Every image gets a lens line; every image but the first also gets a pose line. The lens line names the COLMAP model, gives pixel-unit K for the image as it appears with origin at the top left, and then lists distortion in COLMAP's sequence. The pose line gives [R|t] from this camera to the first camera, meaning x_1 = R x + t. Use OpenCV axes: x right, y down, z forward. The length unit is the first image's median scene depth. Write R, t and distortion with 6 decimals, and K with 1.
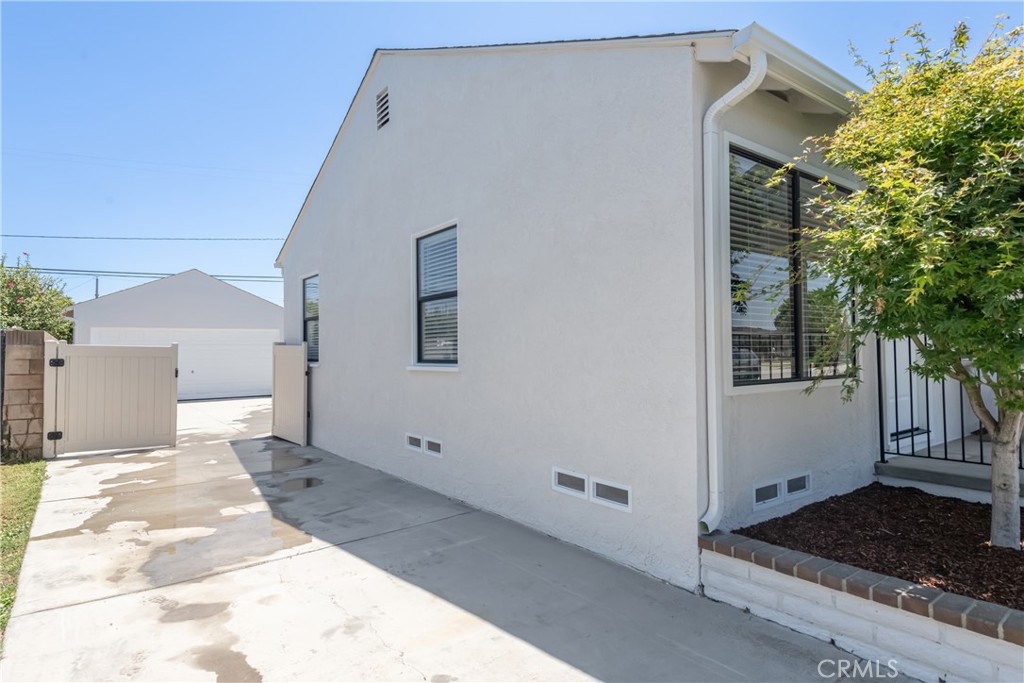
lens RADIAL K [[577.5, 0, 512.0], [0, 577.5, 341.5], [0, 0, 1]] dist [0.003847, 0.000017]
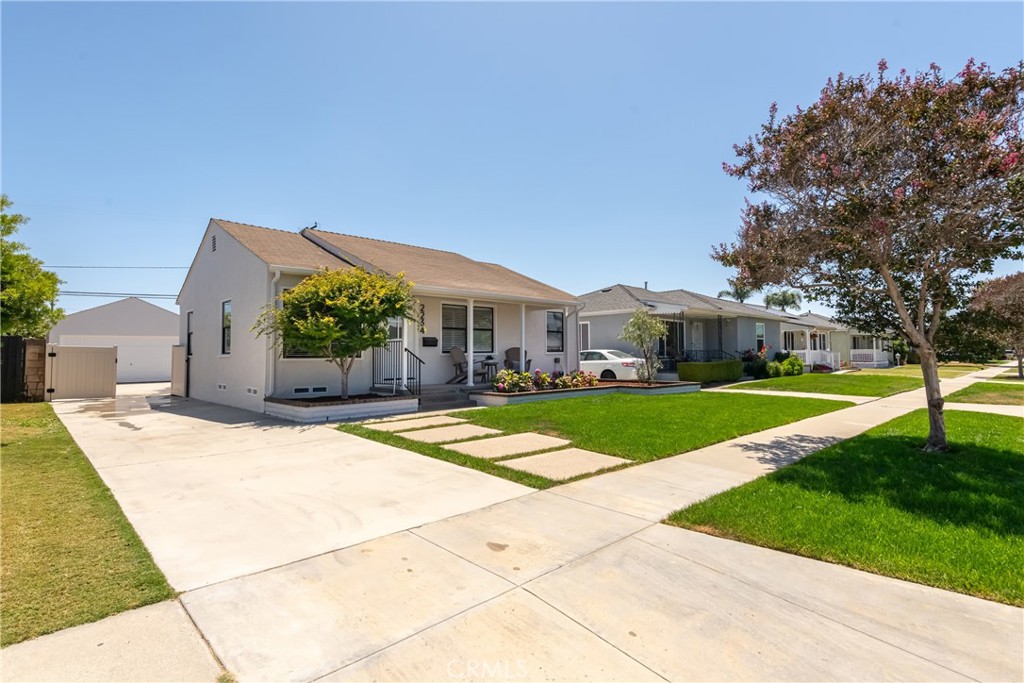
lens RADIAL K [[510.3, 0, 512.0], [0, 510.3, 341.5], [0, 0, 1]] dist [-0.000924, -0.000064]
pose [[0.992043, 0.006967, 0.125708, 0.594878], [-0.006124, 0.999956, -0.007090, -0.007415], [-0.125752, 0.006264, 0.992042, -0.986117]]
